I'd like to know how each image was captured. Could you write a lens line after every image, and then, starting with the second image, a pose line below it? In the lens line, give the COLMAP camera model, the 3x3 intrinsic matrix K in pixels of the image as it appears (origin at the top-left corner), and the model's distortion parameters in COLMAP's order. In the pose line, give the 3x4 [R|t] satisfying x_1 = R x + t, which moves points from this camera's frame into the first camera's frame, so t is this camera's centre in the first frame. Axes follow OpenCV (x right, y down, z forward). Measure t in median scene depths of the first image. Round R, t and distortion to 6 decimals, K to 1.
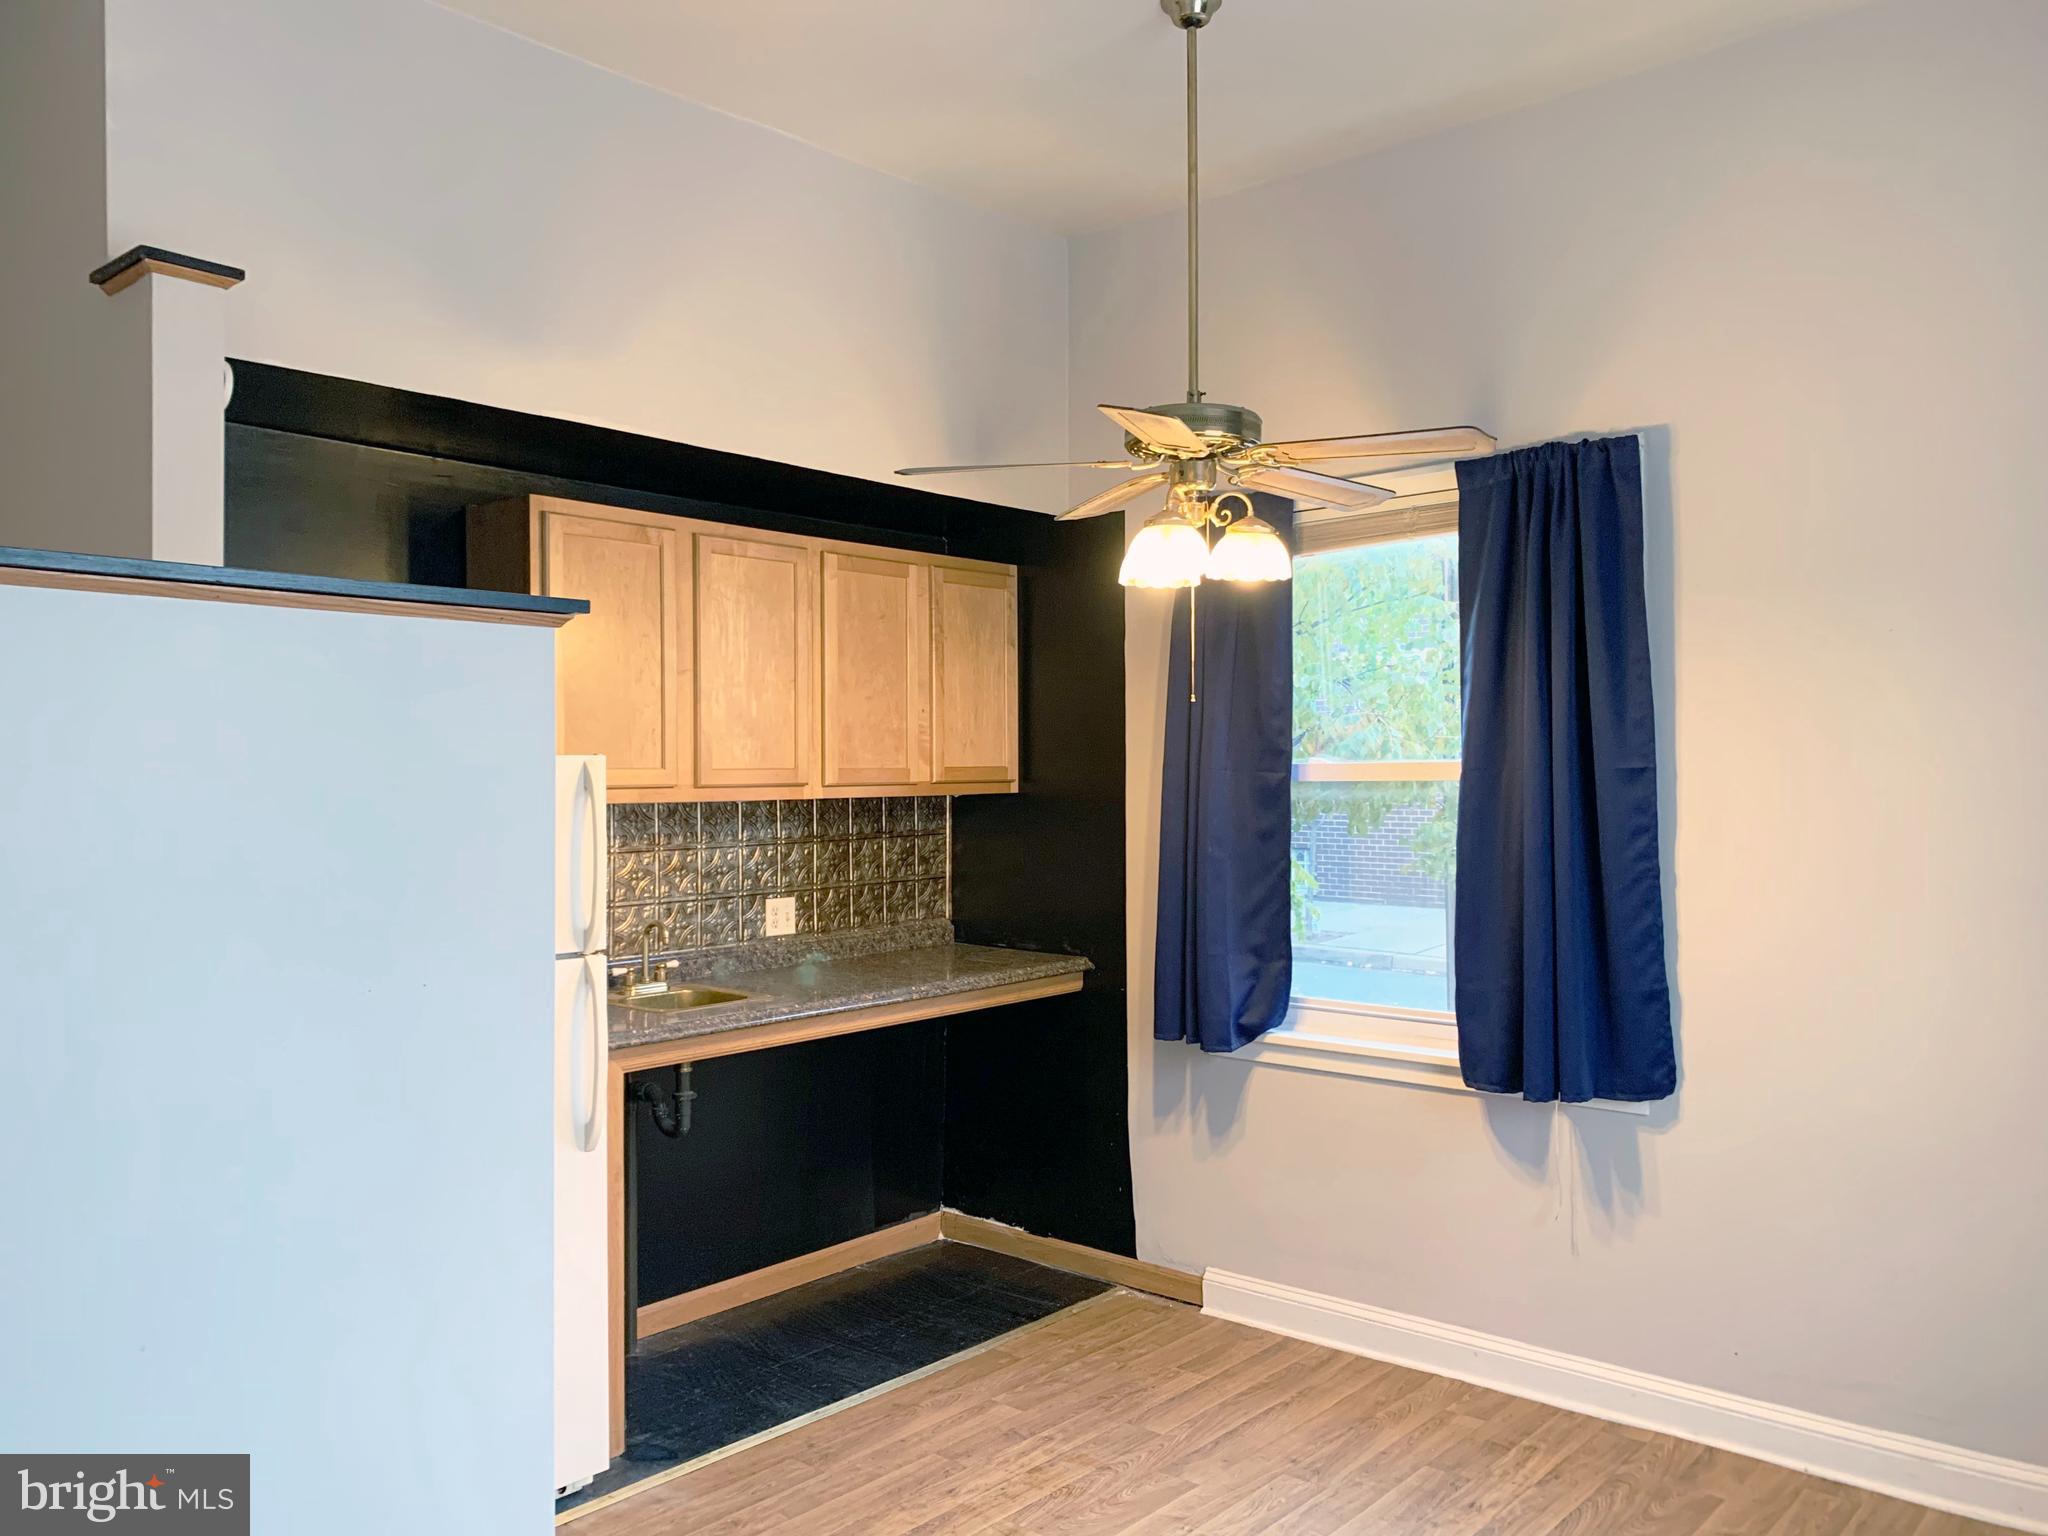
lens RADIAL K [[1579.7, 0, 995.8], [0, 1579.7, 733.8], [0, 0, 1]] dist [0.044375, -0.042870]
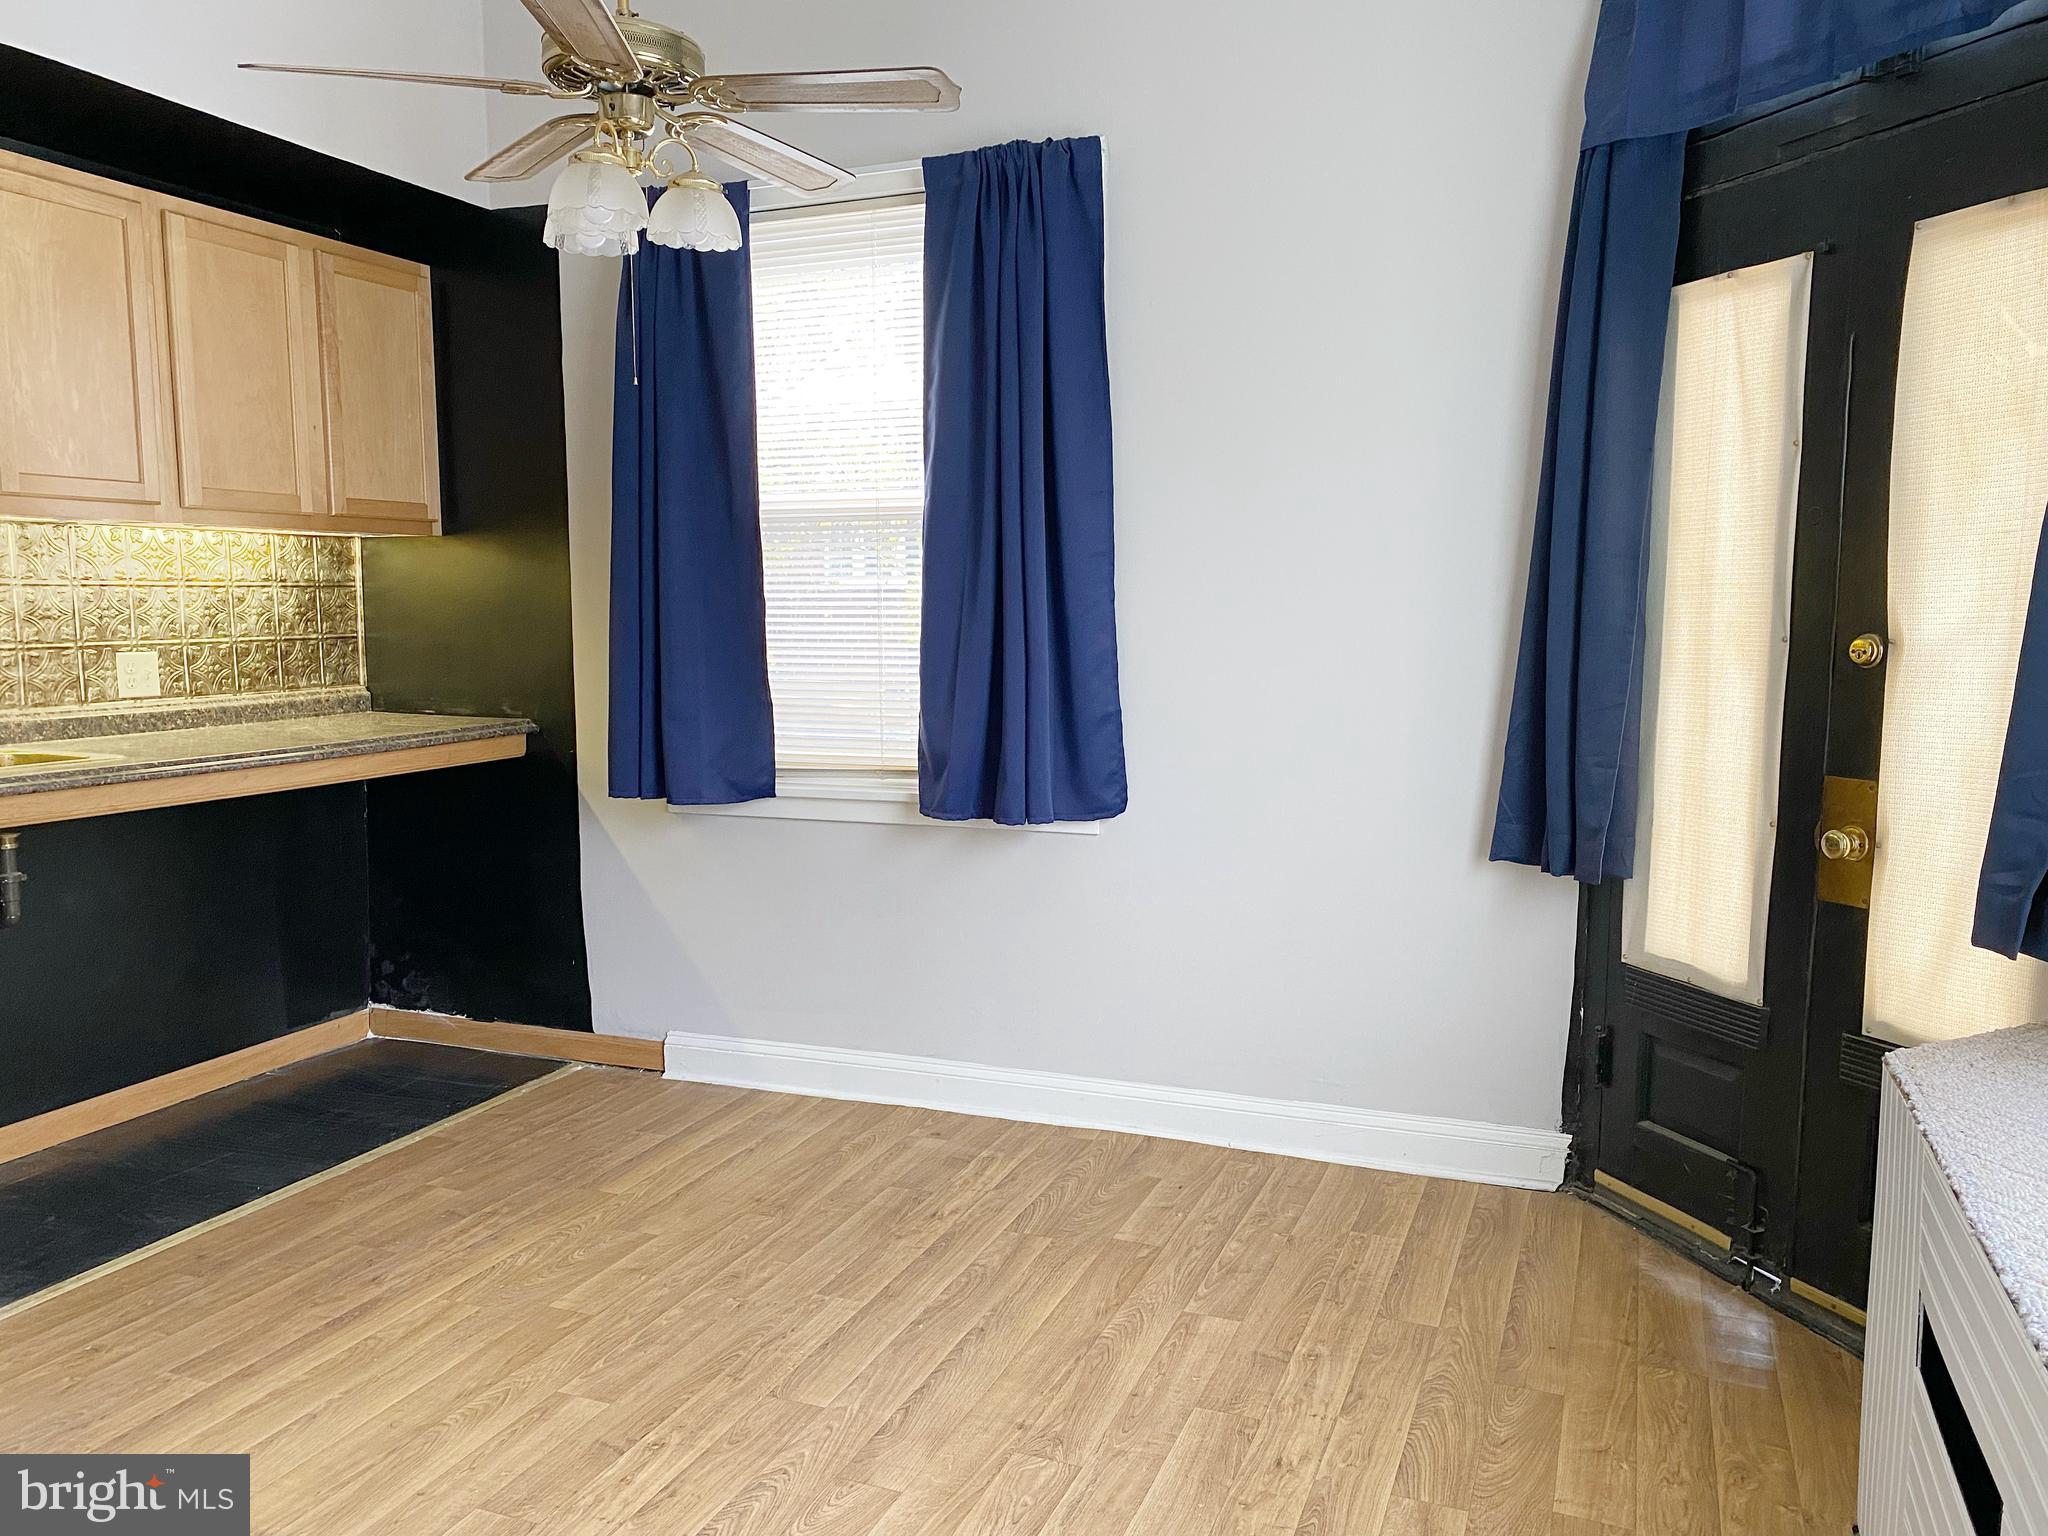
lens RADIAL K [[1562.9, 0, 1010.7], [0, 1562.9, 781.4], [0, 0, 1]] dist [0.034583, -0.033996]
pose [[0.941949, -0.035988, 0.333820, 0.020528], [-0.009010, 0.991172, 0.132278, 0.069984], [-0.335634, -0.127607, 0.933309, 0.082791]]
